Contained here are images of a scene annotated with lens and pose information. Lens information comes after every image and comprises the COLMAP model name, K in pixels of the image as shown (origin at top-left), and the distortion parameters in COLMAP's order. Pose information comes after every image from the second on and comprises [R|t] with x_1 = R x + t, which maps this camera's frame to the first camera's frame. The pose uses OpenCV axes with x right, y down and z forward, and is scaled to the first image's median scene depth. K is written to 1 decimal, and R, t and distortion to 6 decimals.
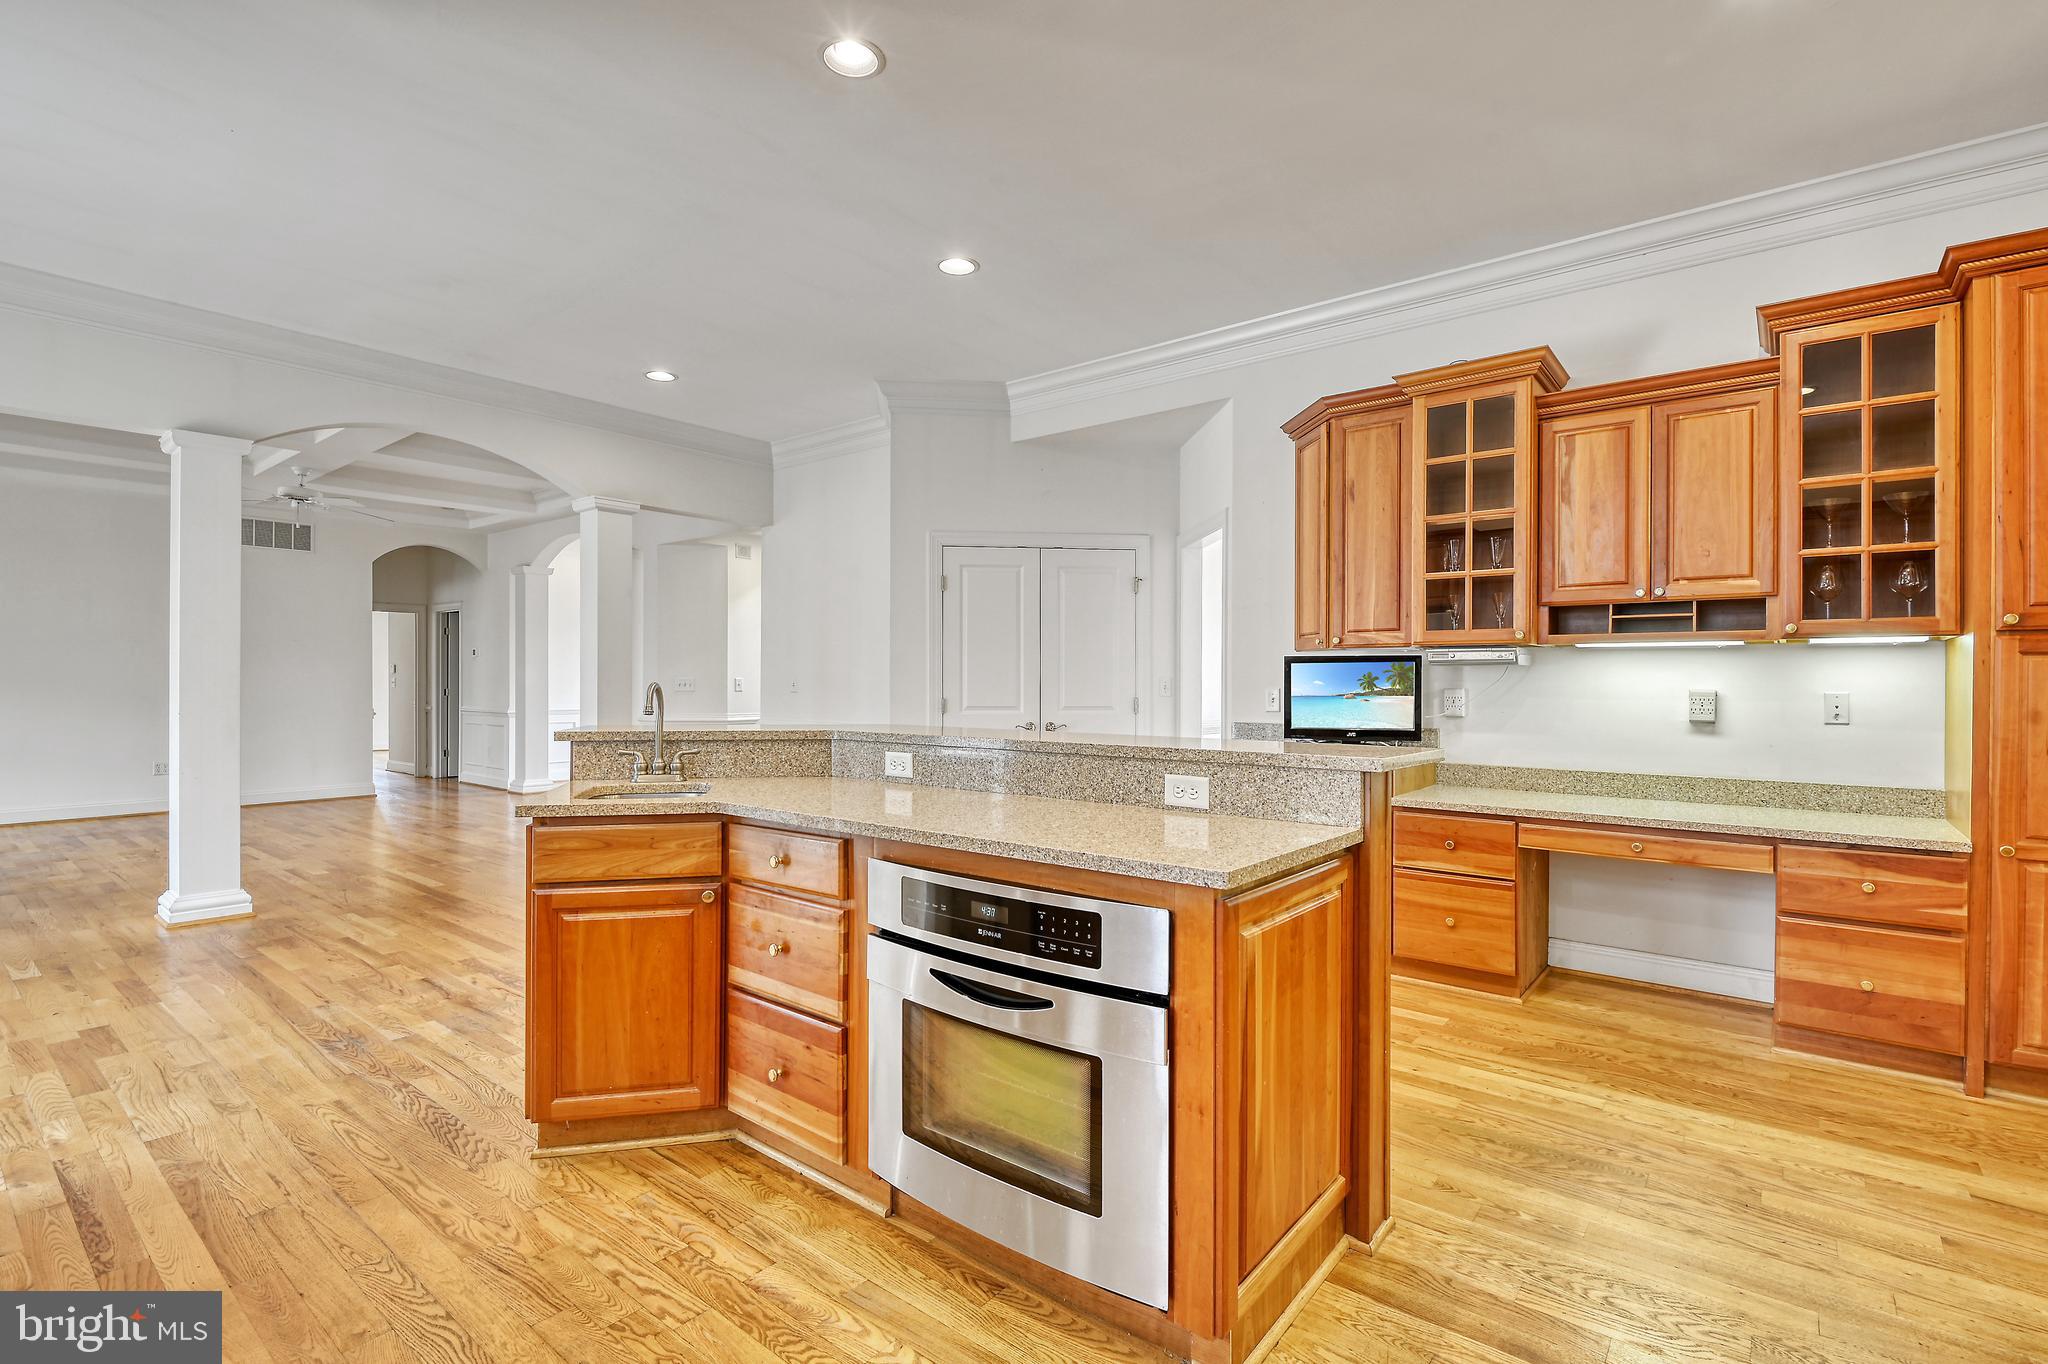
lens RADIAL K [[940.3, 0, 1031.5], [0, 940.3, 673.4], [0, 0, 1]] dist [-0.004735, -0.000713]
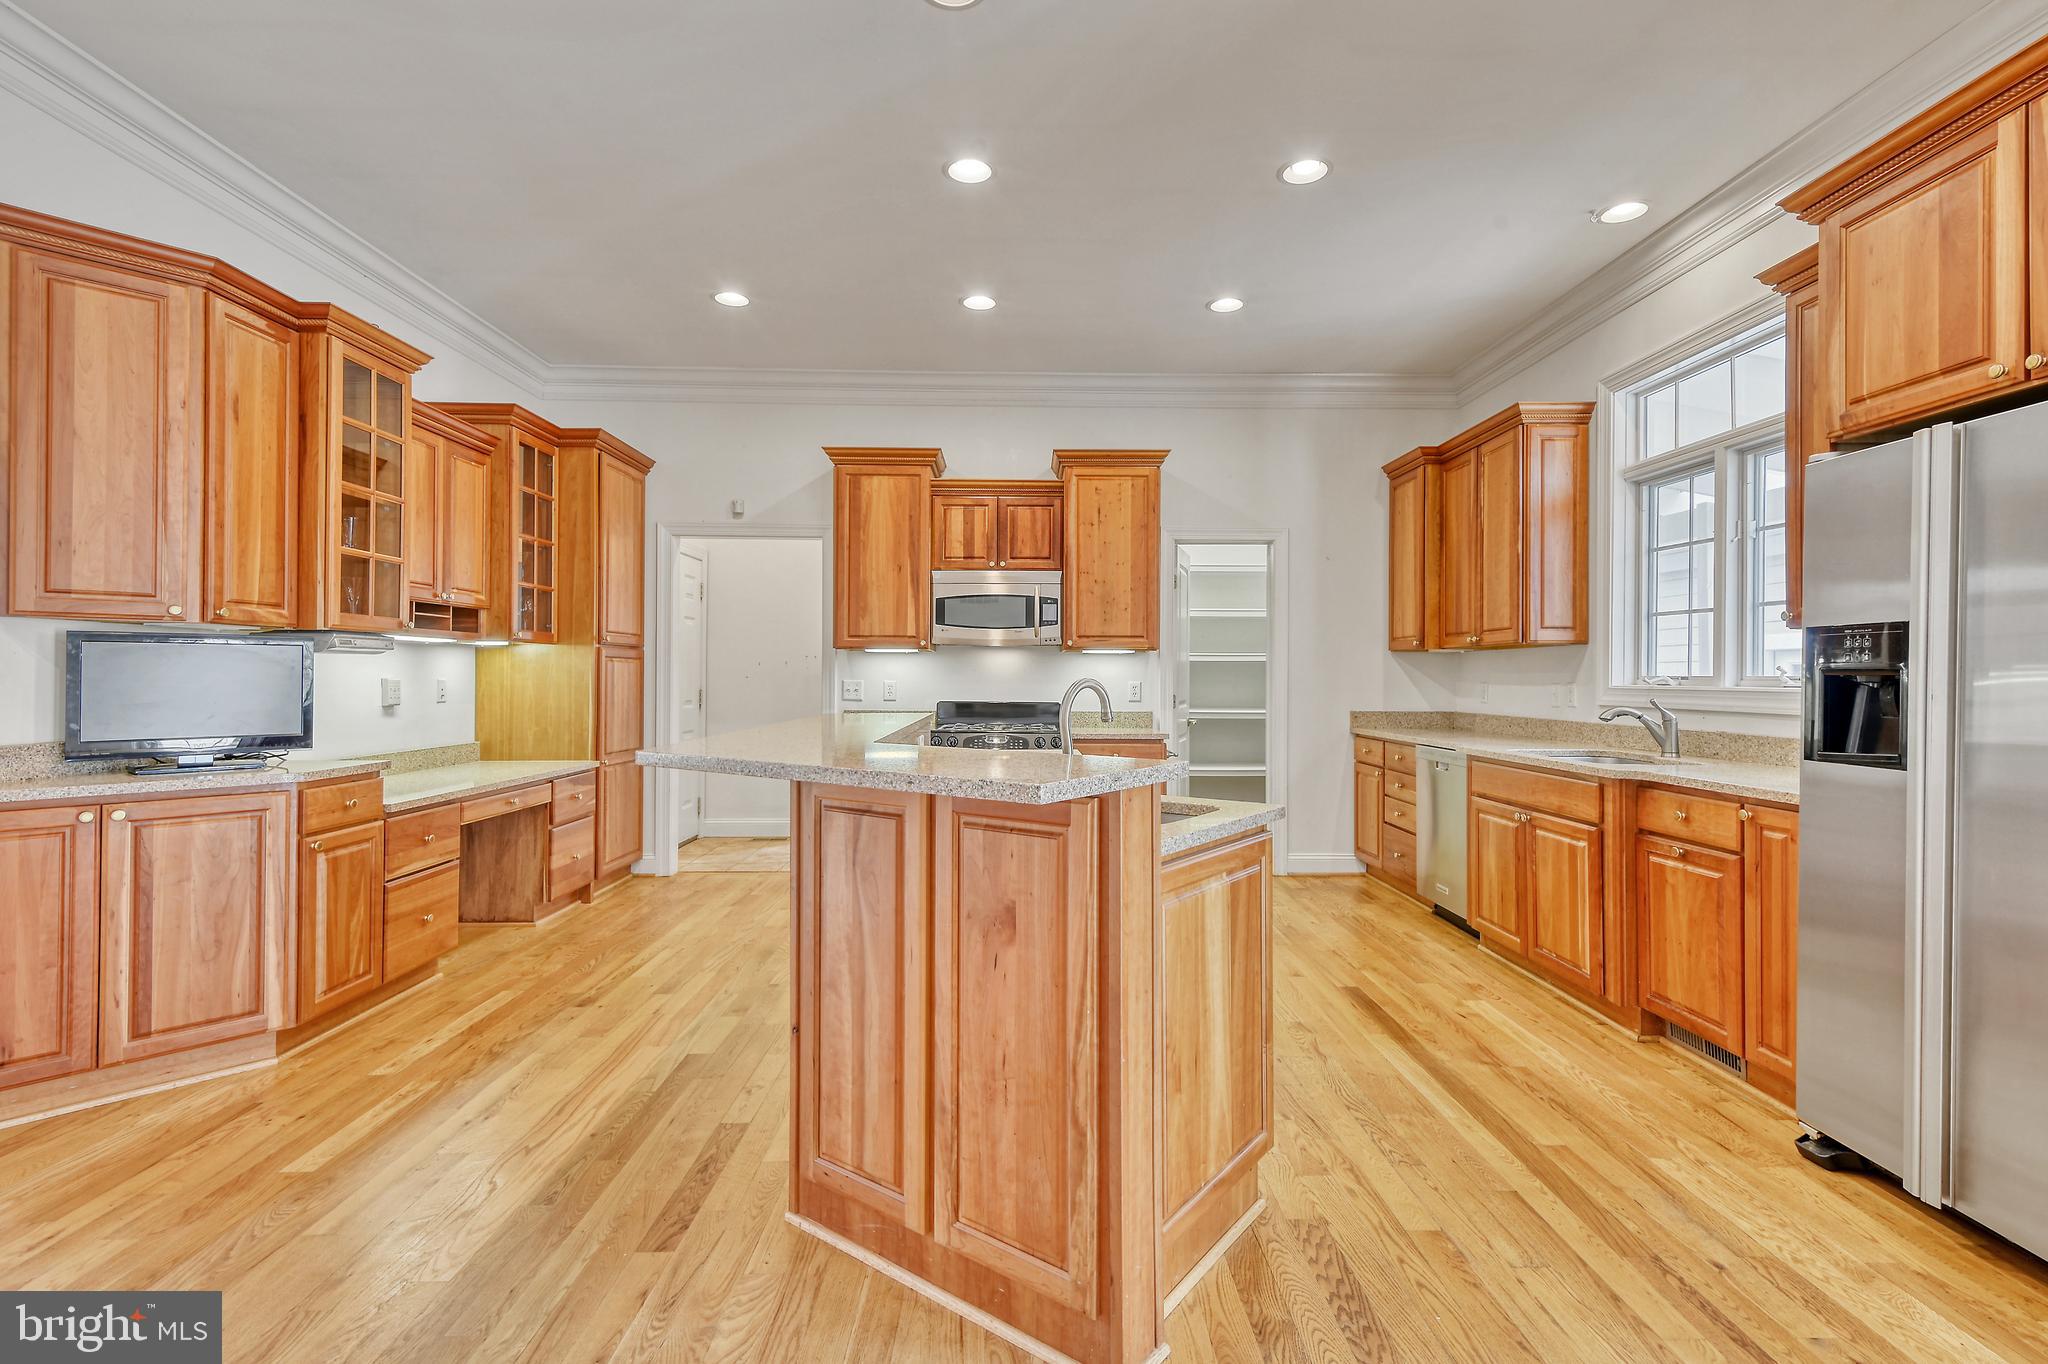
lens RADIAL K [[952.2, 0, 1029.8], [0, 952.2, 667.3], [0, 0, 1]] dist [0.017810, -0.000415]
pose [[-0.636143, 0.000723, 0.771571, -0.786067], [-0.012187, 0.999865, -0.010984, 0.008003], [-0.771475, -0.016391, -0.636049, 1.264077]]
